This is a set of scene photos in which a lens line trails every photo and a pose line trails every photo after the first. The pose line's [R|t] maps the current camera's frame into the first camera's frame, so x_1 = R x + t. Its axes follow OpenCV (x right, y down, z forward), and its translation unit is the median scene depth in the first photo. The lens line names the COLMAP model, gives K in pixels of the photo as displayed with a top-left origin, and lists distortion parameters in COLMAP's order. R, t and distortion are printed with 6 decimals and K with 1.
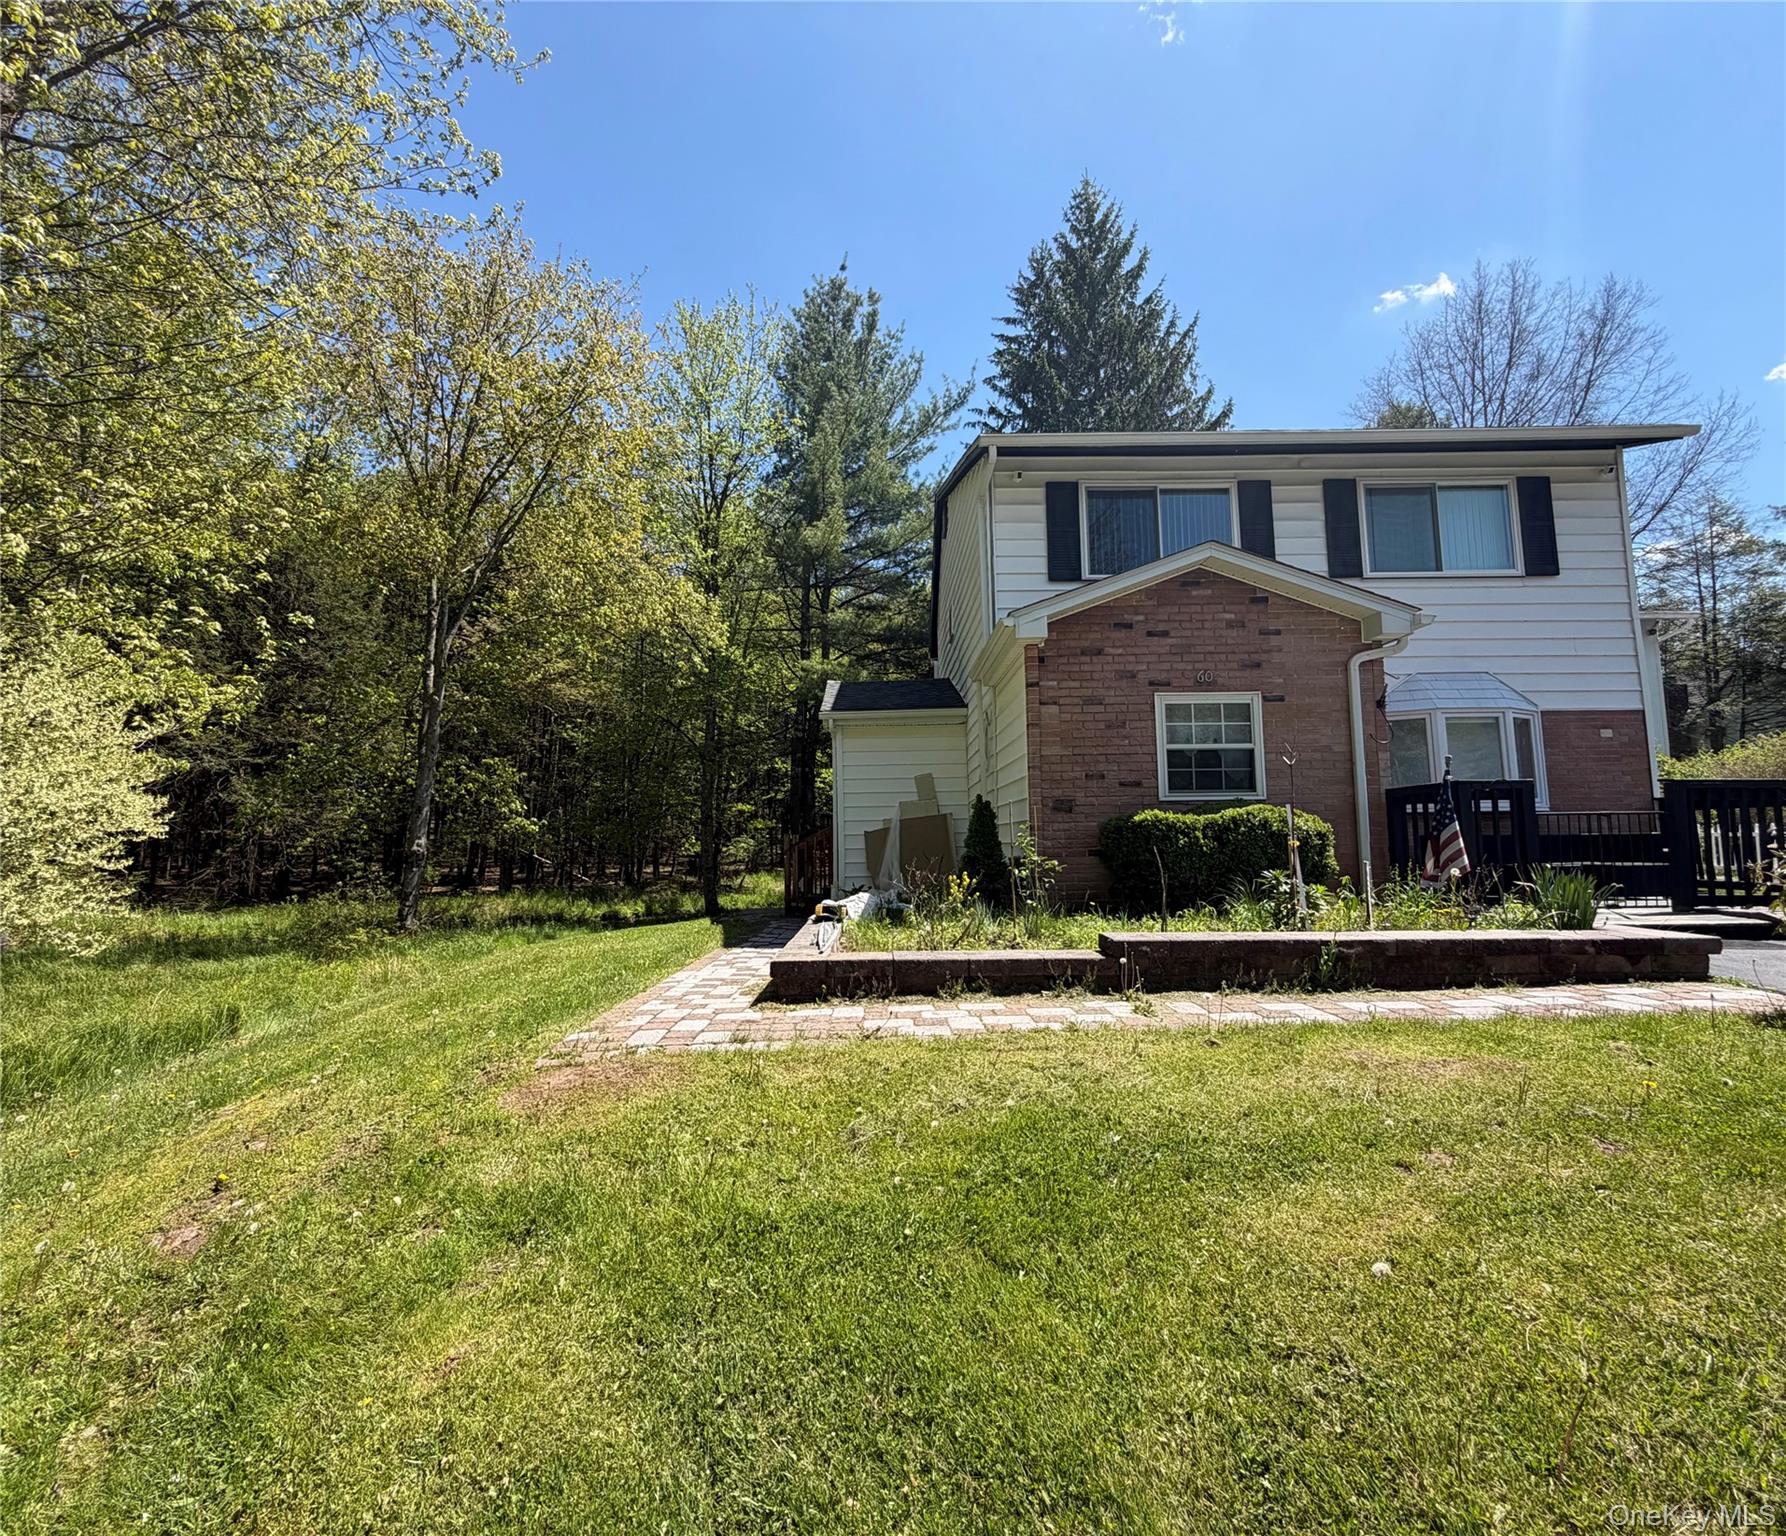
lens RADIAL K [[802.6, 0, 892.4], [0, 802.6, 760.8], [0, 0, 1]] dist [-0.002519, 0.000362]
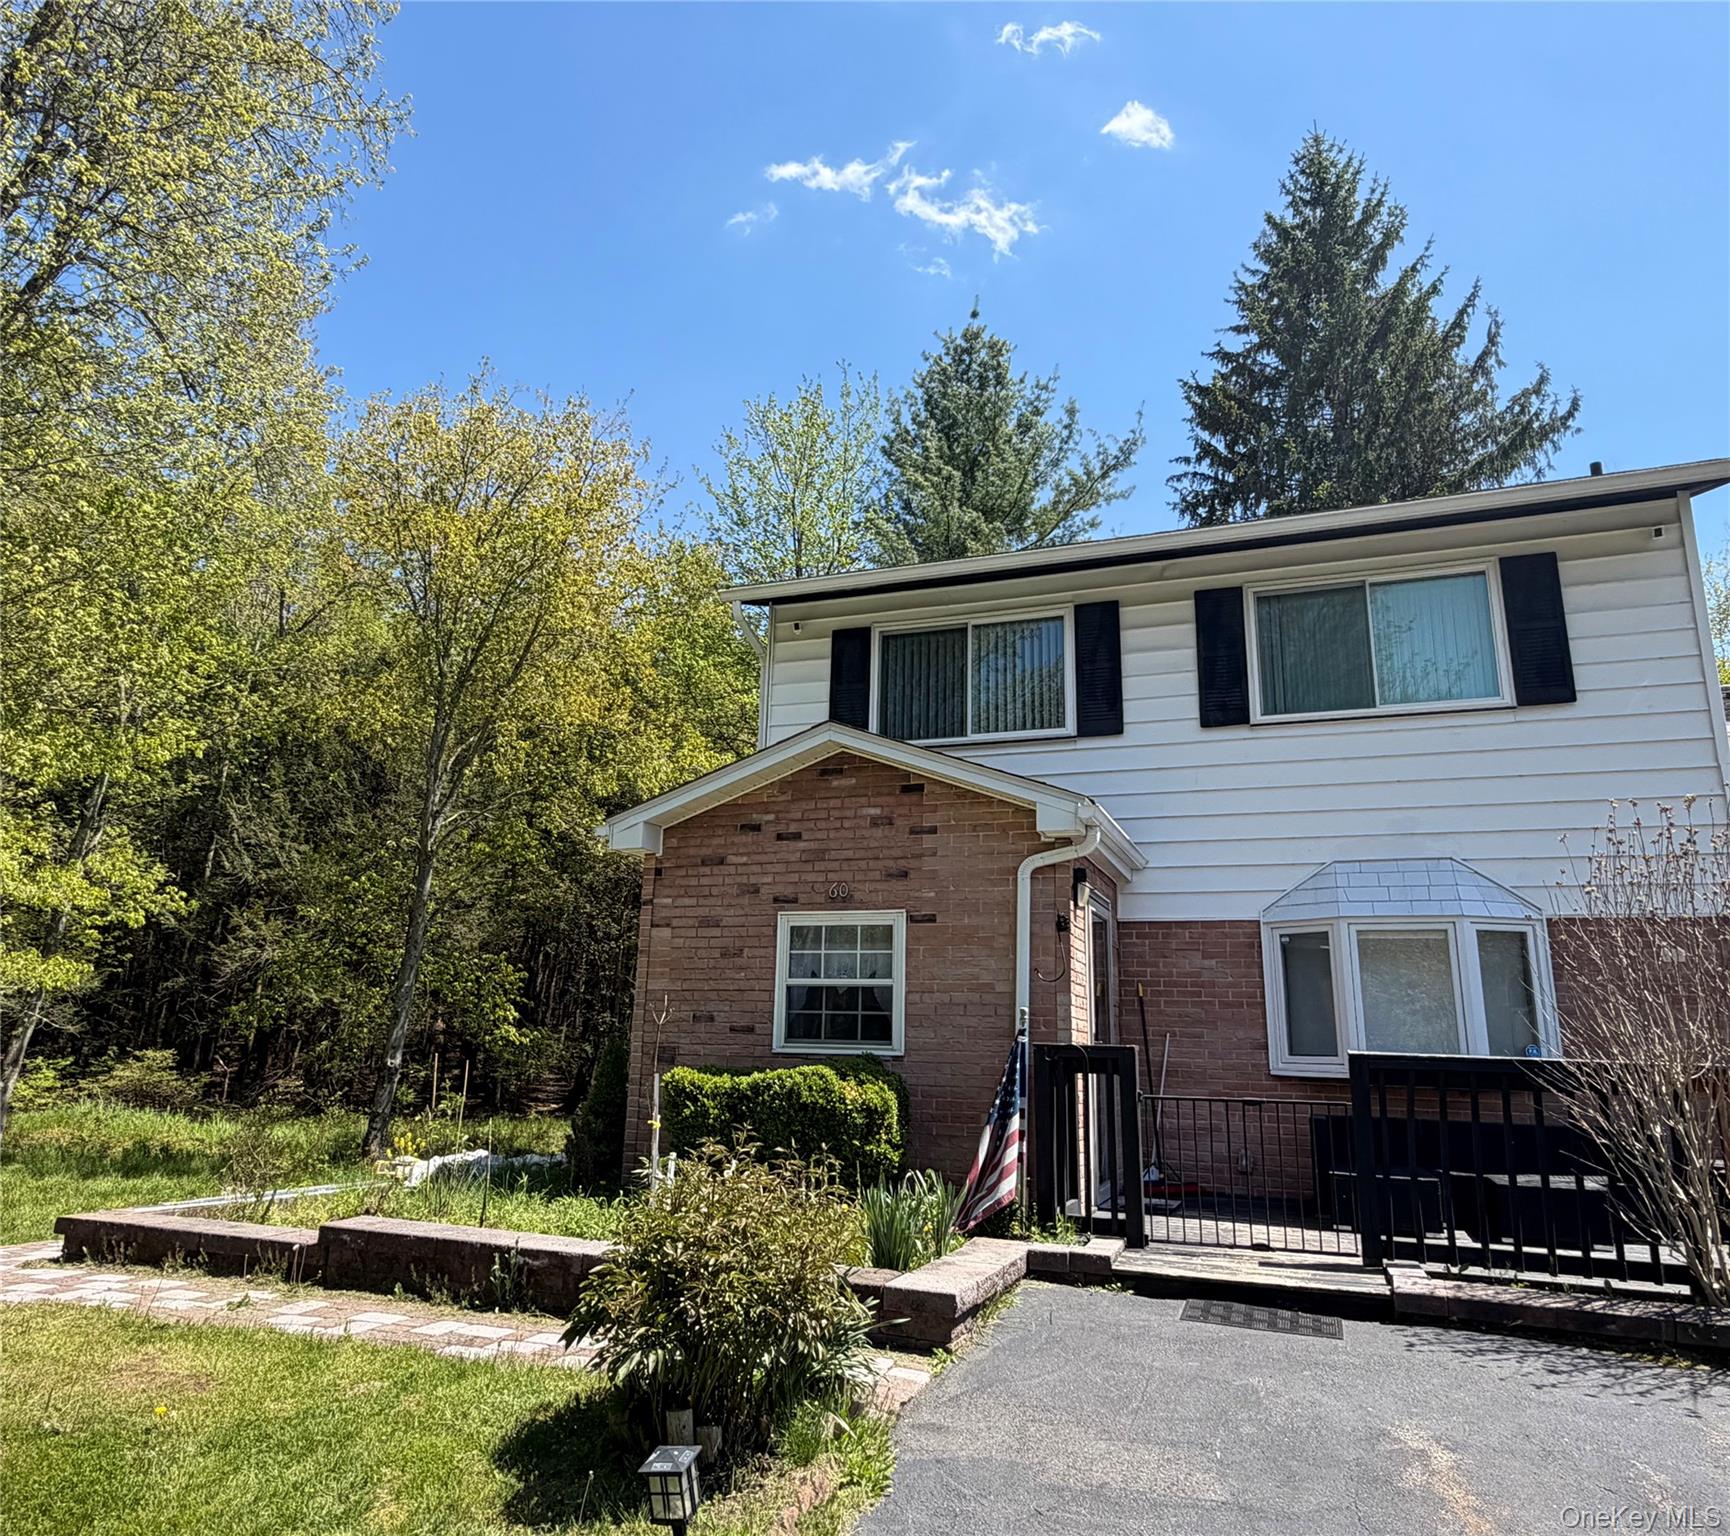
lens RADIAL K [[1142.7, 0, 864.0], [0, 1142.7, 769.7], [0, 0, 1]] dist [-0.000744, 0.001424]
pose [[0.938749, -0.048346, -0.341193, 0.608024], [-0.001776, 0.989418, -0.145083, -0.045857], [0.344597, 0.136803, 0.928729, -0.027209]]
